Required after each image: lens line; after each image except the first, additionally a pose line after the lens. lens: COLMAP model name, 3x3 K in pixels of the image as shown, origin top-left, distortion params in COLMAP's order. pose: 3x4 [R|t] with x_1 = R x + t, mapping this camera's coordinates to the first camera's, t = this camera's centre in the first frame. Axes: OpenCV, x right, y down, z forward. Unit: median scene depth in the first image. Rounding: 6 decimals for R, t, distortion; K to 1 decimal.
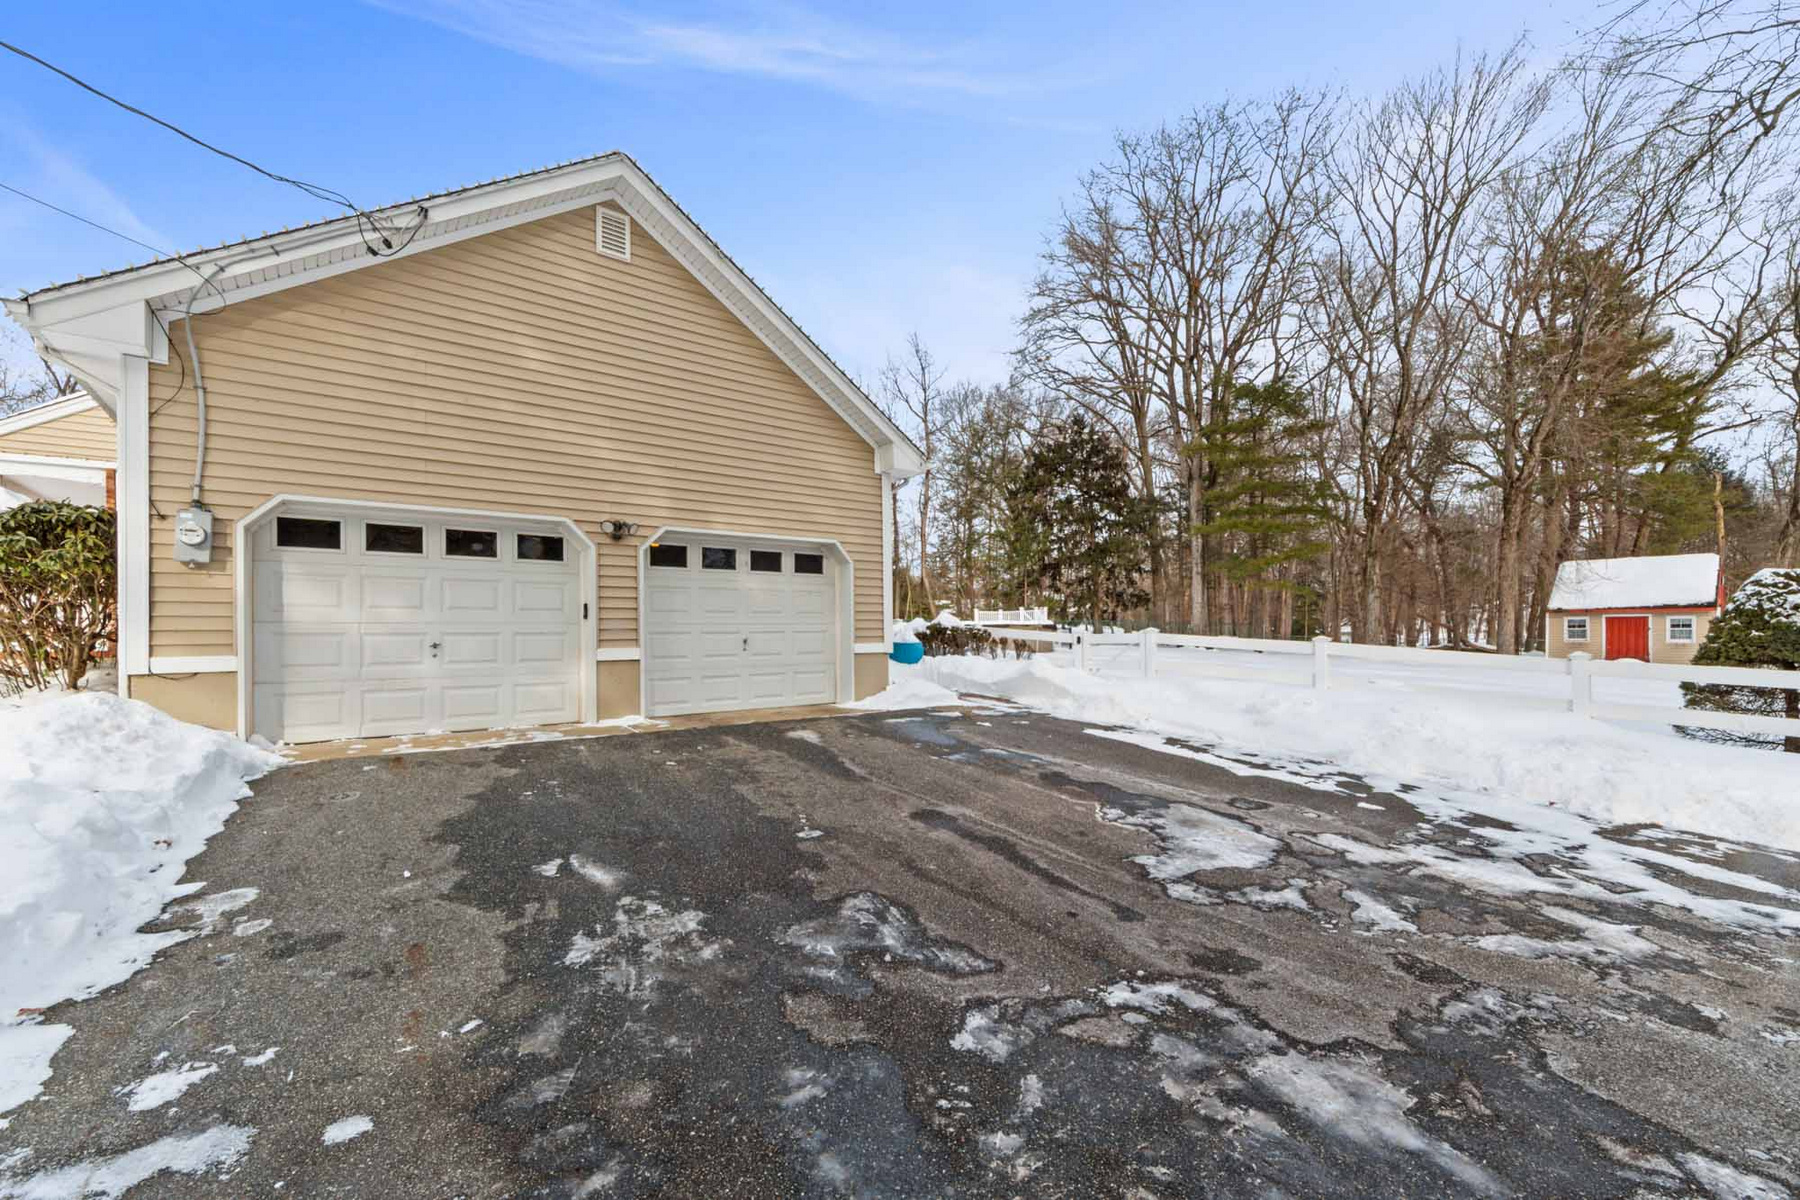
lens RADIAL K [[731.4, 0, 898.2], [0, 731.4, 628.1], [0, 0, 1]] dist [0.000868, -0.000200]
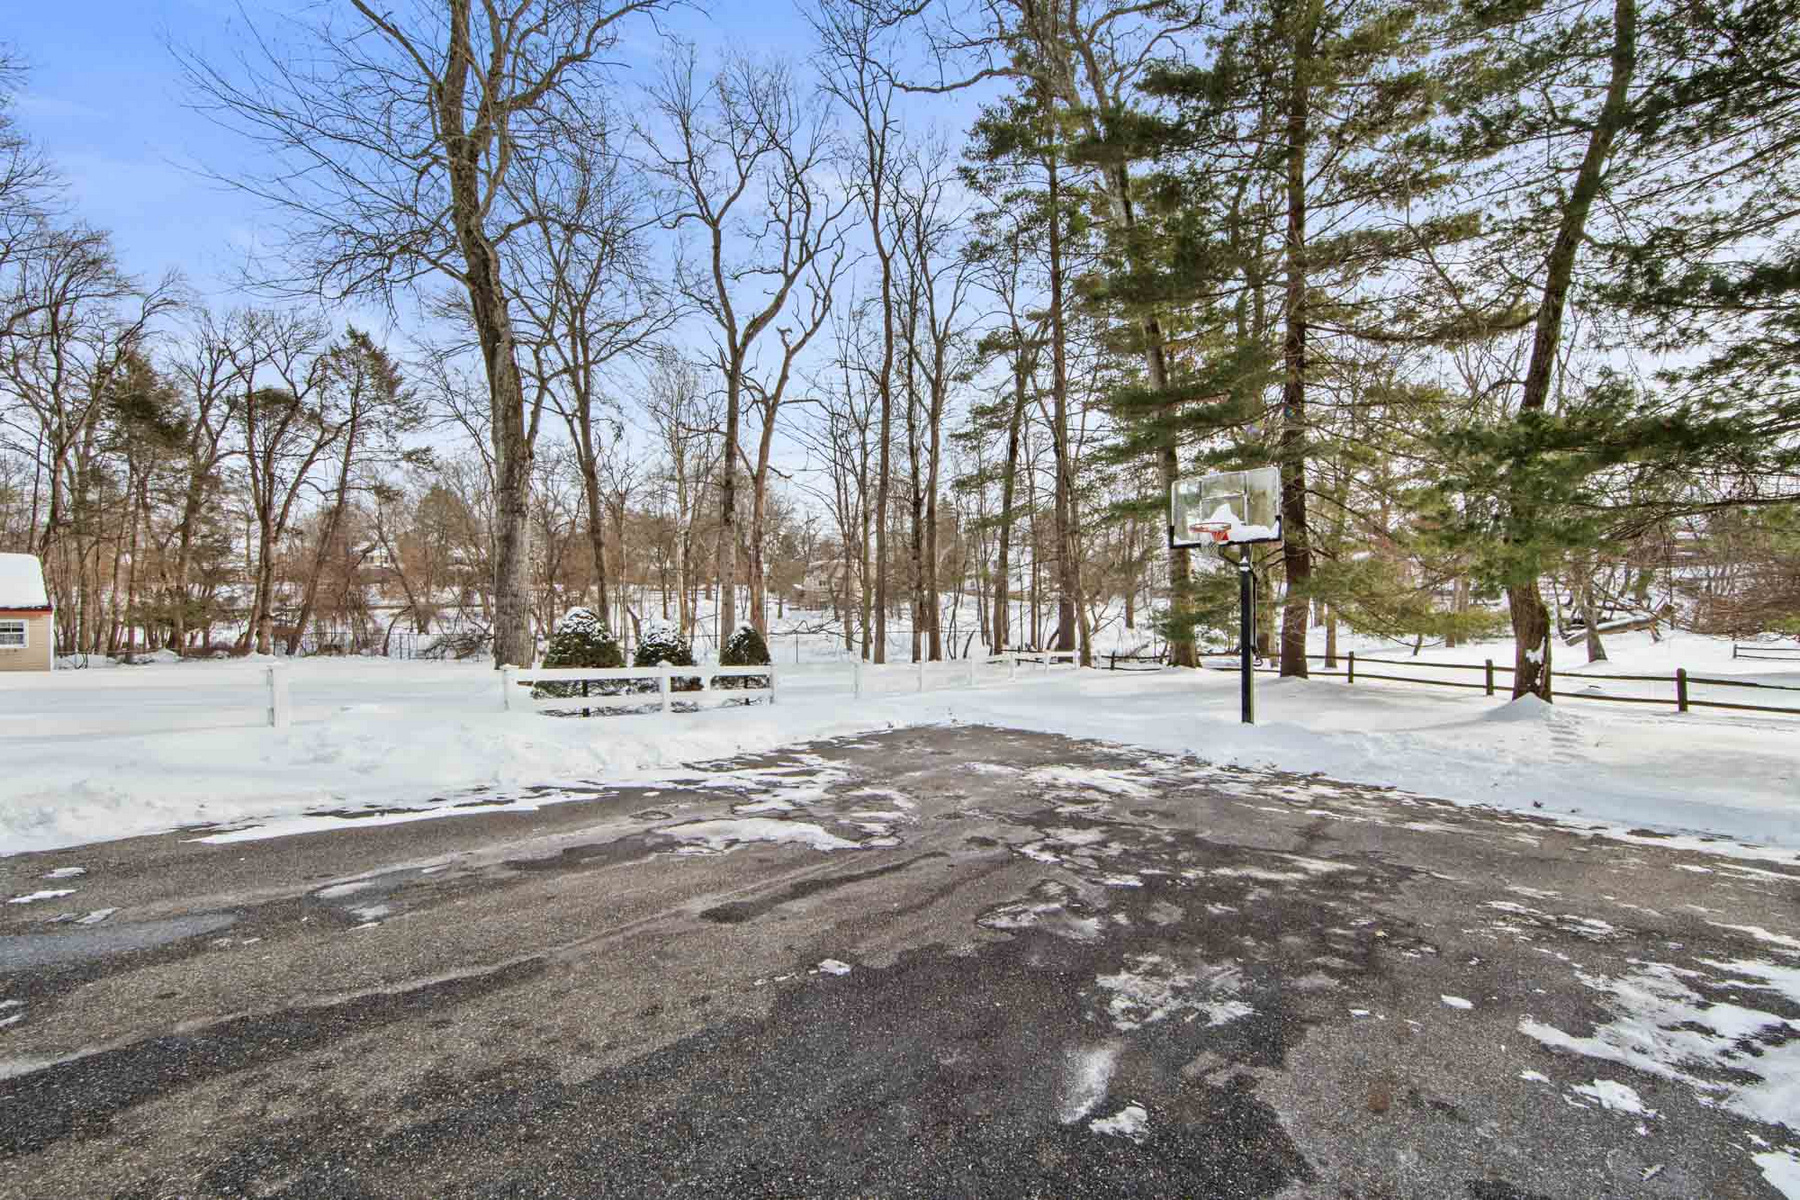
lens RADIAL K [[723.2, 0, 898.6], [0, 723.2, 597.9], [0, 0, 1]] dist [0.001961, 0.000144]
pose [[-0.278189, 0.032842, 0.959965, -1.231634], [0.002358, 0.999436, -0.033509, -0.099488], [-0.960524, -0.007058, -0.278109, 1.644298]]
